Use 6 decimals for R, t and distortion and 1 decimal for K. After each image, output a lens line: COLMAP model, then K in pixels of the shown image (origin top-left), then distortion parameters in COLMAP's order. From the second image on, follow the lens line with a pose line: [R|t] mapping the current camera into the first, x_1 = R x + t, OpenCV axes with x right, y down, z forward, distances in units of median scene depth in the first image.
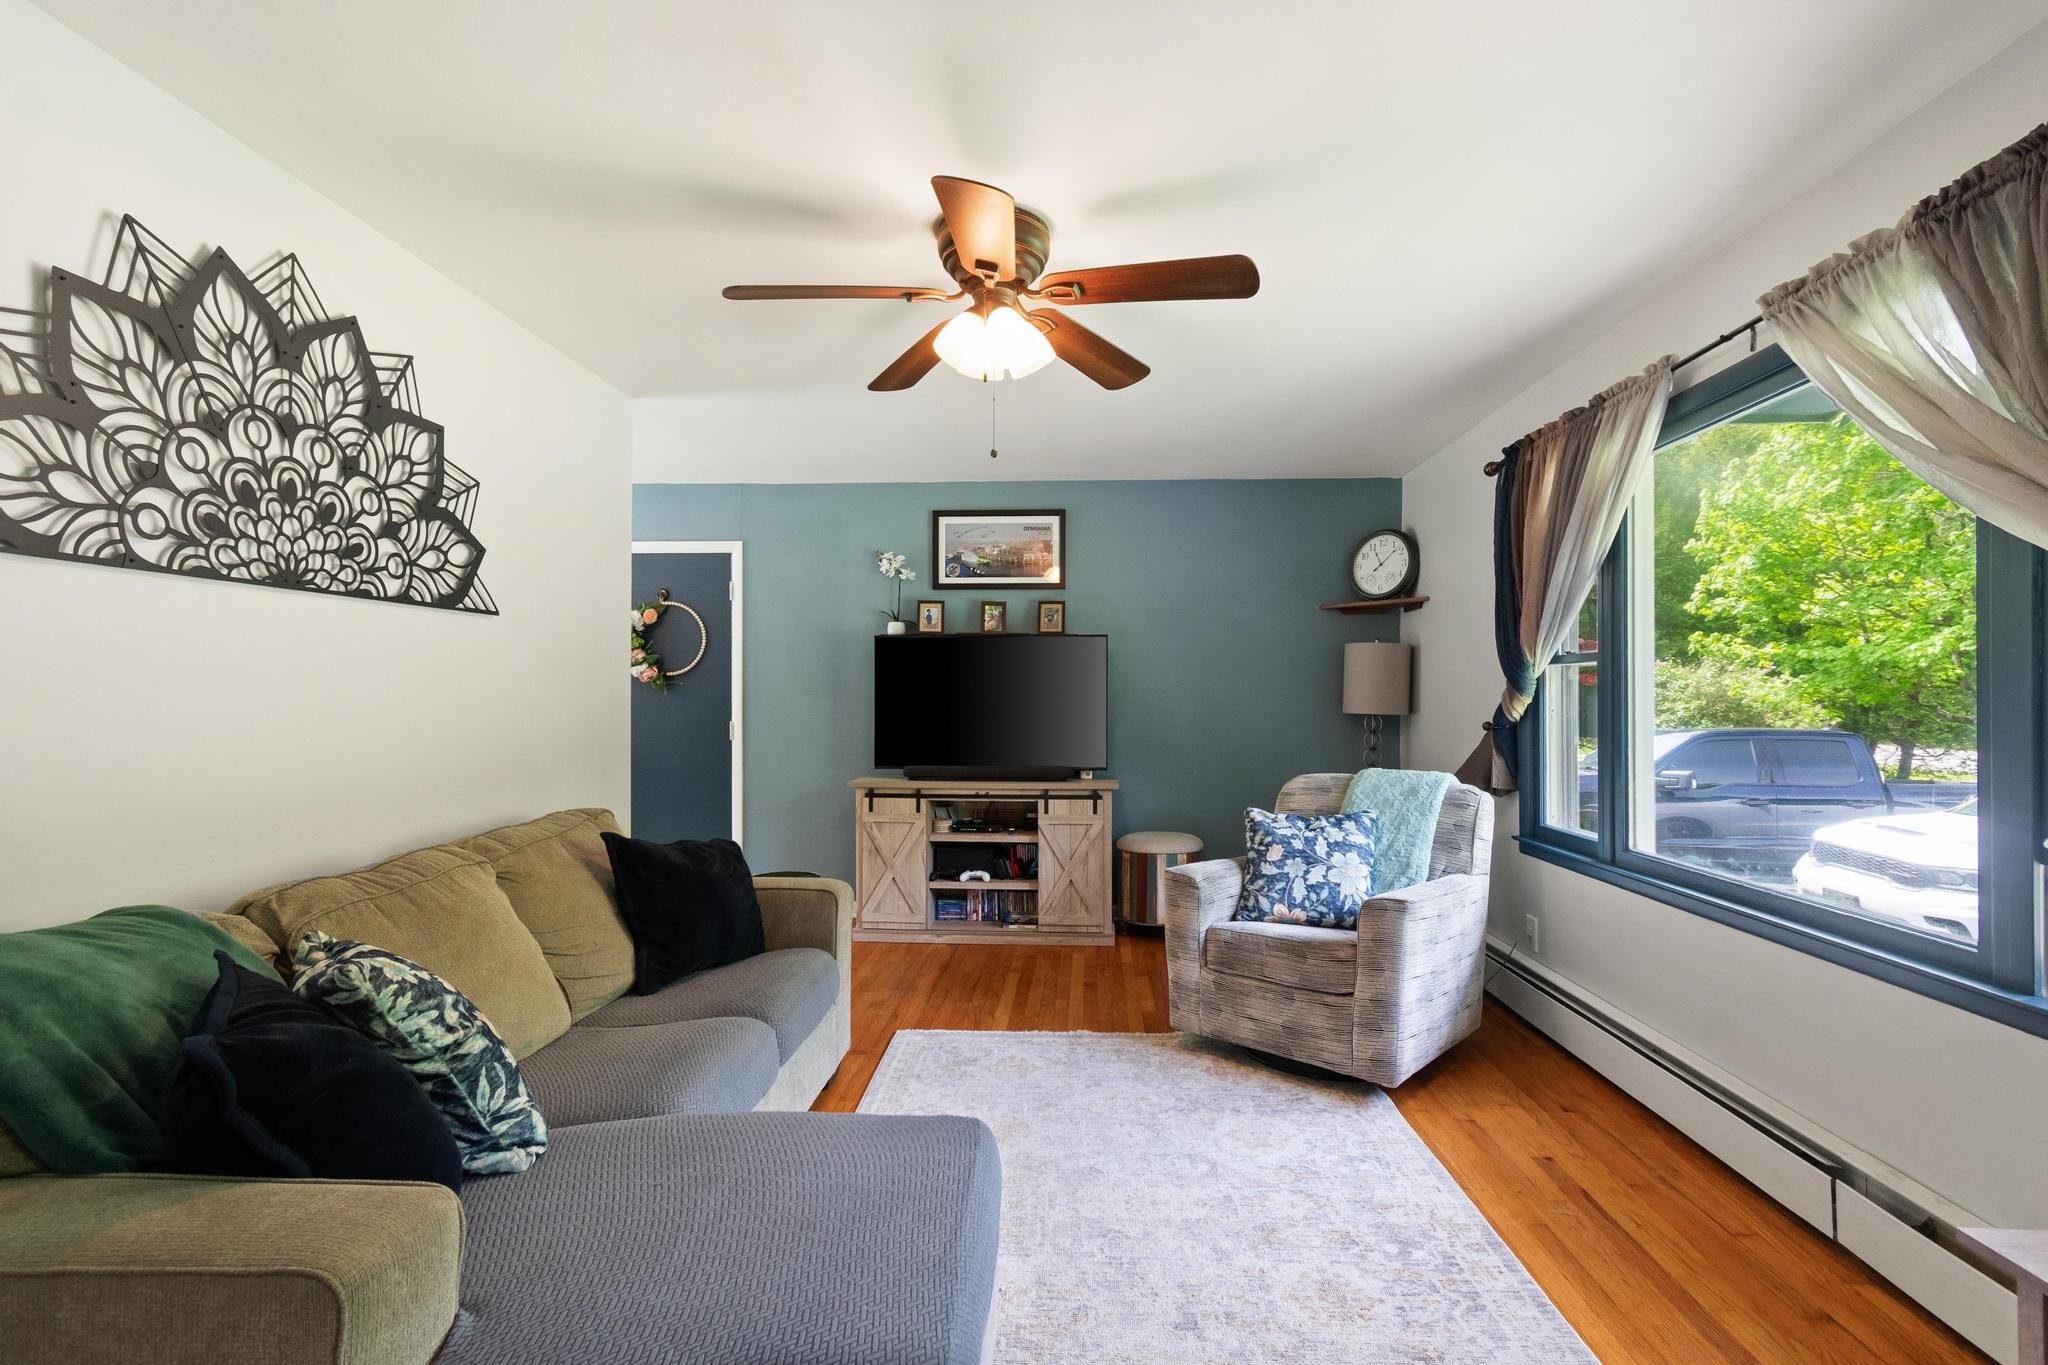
lens RADIAL K [[939.0, 0, 1062.7], [0, 939.0, 703.0], [0, 0, 1]] dist [0.004858, -0.000633]
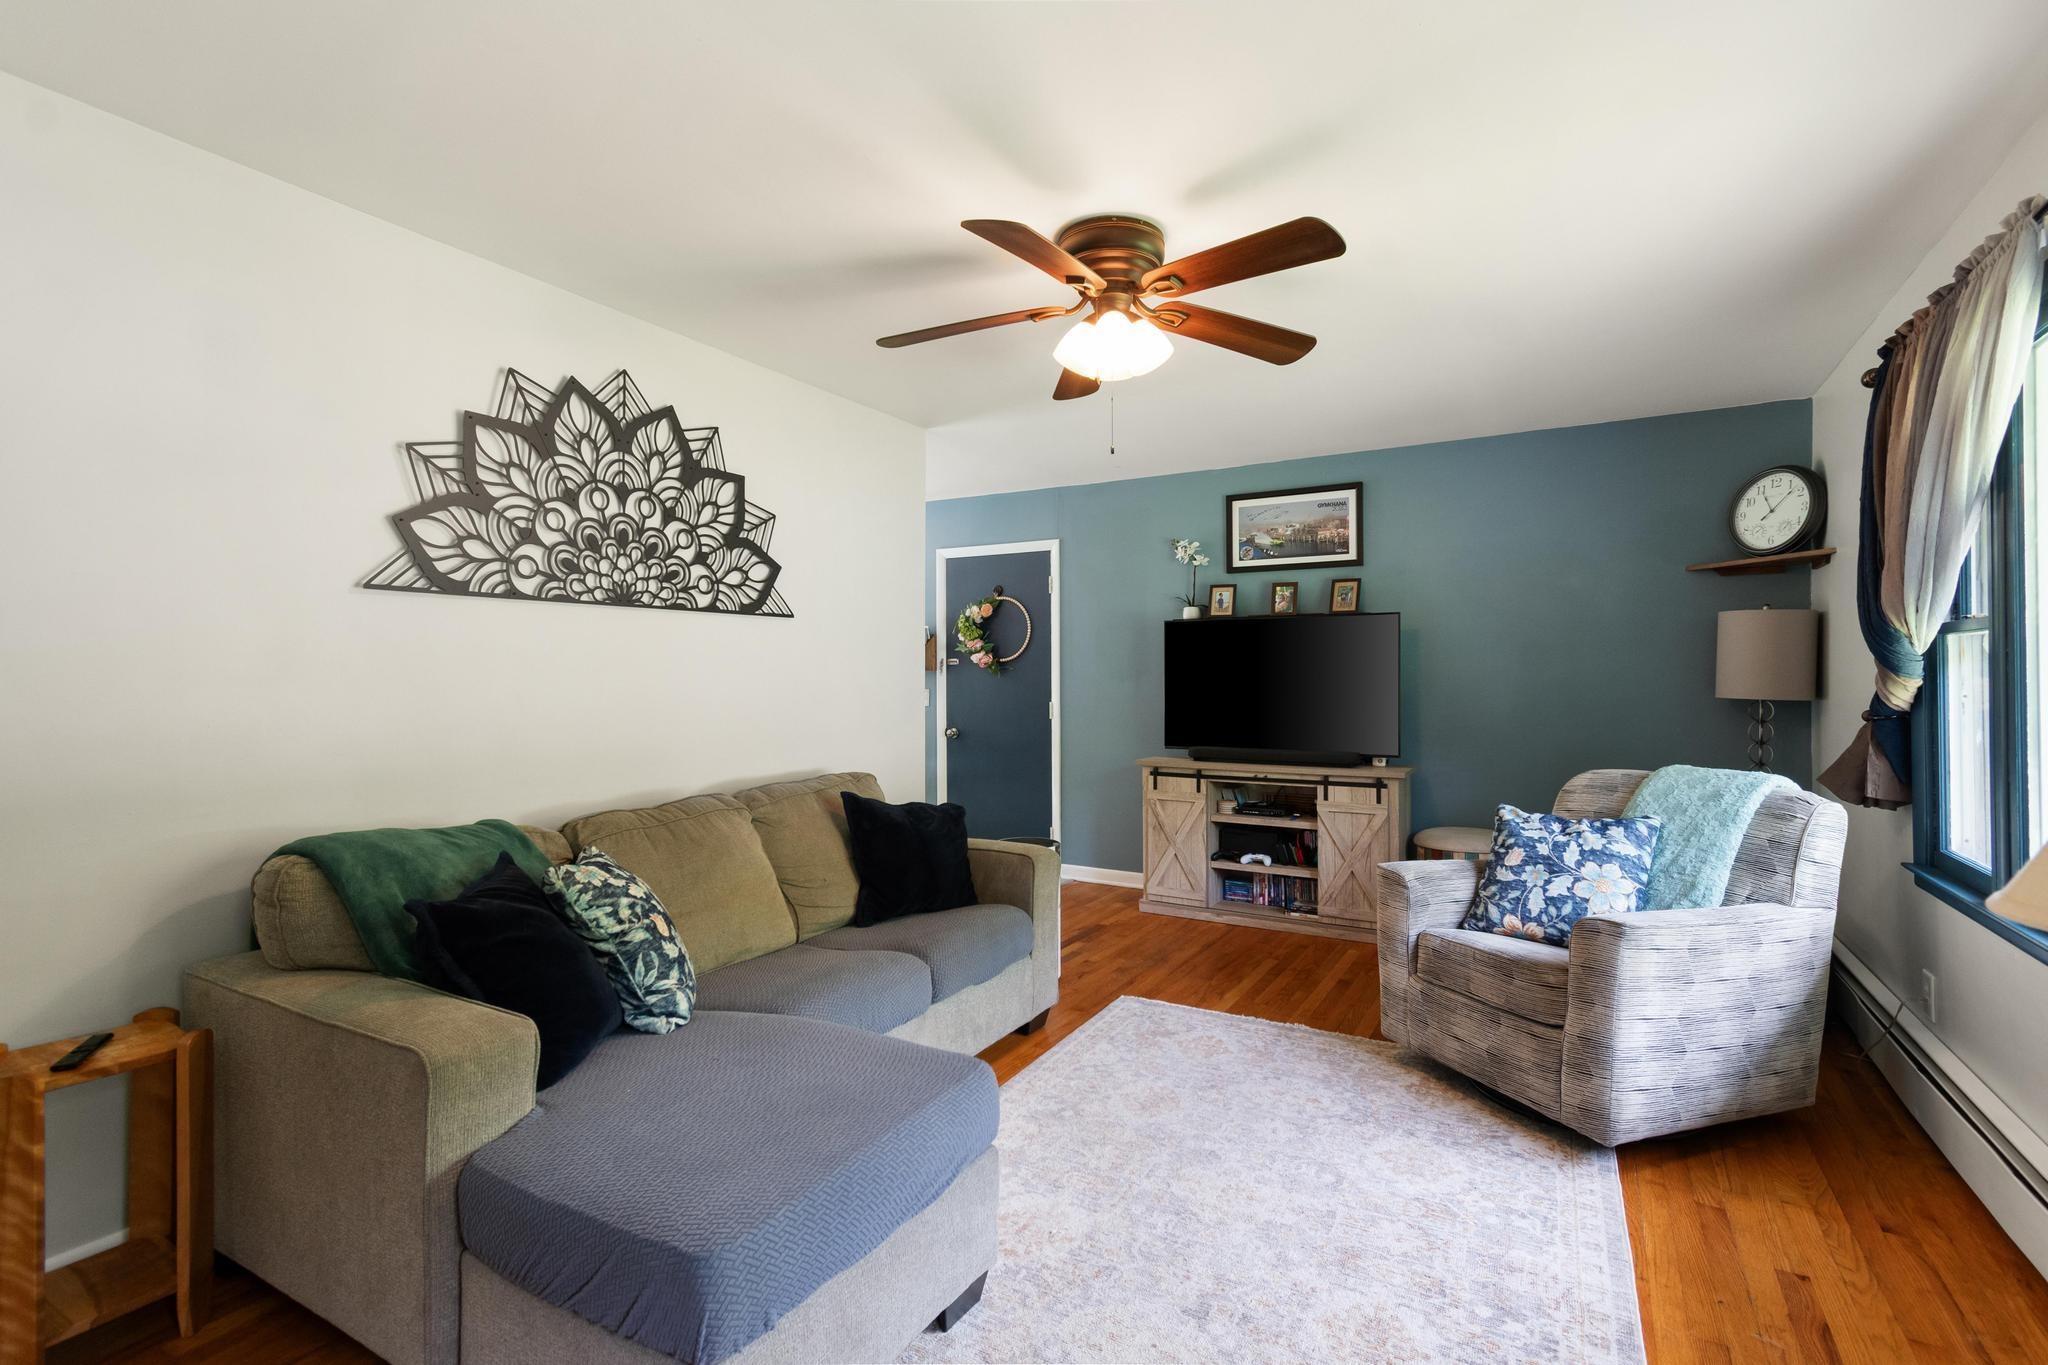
lens RADIAL K [[939.0, 0, 1059.0], [0, 939.0, 680.4], [0, 0, 1]] dist [0.004858, -0.000633]
pose [[0.890337, -0.002601, -0.455295, 0.277029], [0.000714, 0.999990, -0.004318, -0.002073], [0.455302, 0.003519, 0.890330, 0.027606]]
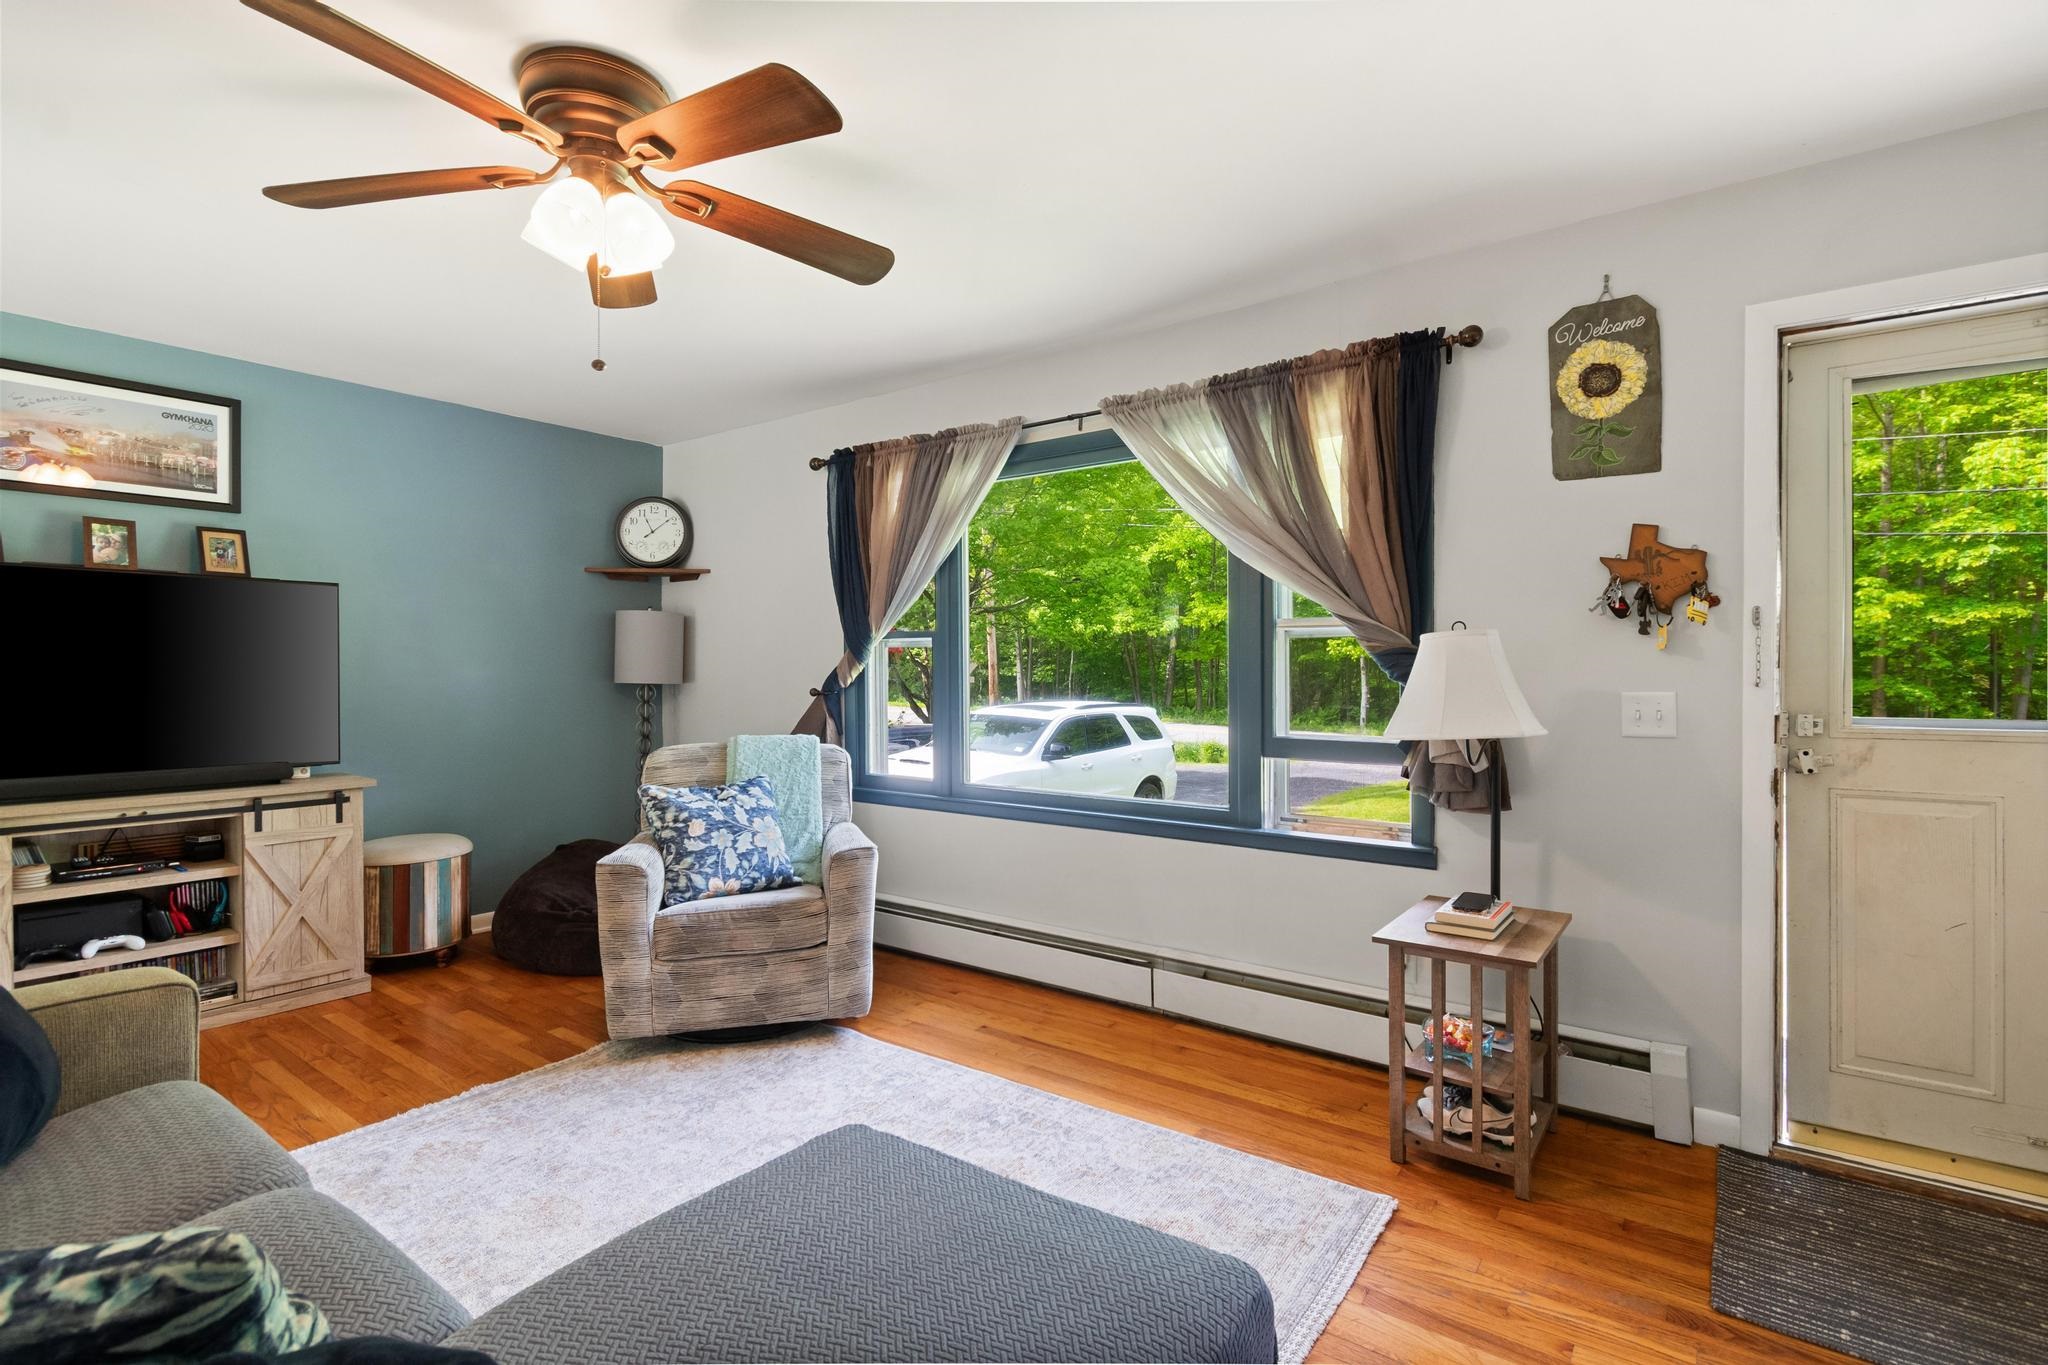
lens RADIAL K [[936.8, 0, 1040.7], [0, 936.8, 678.4], [0, 0, 1]] dist [0.000721, -0.003424]
pose [[0.563978, -0.011448, 0.825710, -0.413365], [0.004885, 0.999933, 0.010526, -0.002911], [-0.825775, -0.001903, 0.563996, 0.183961]]
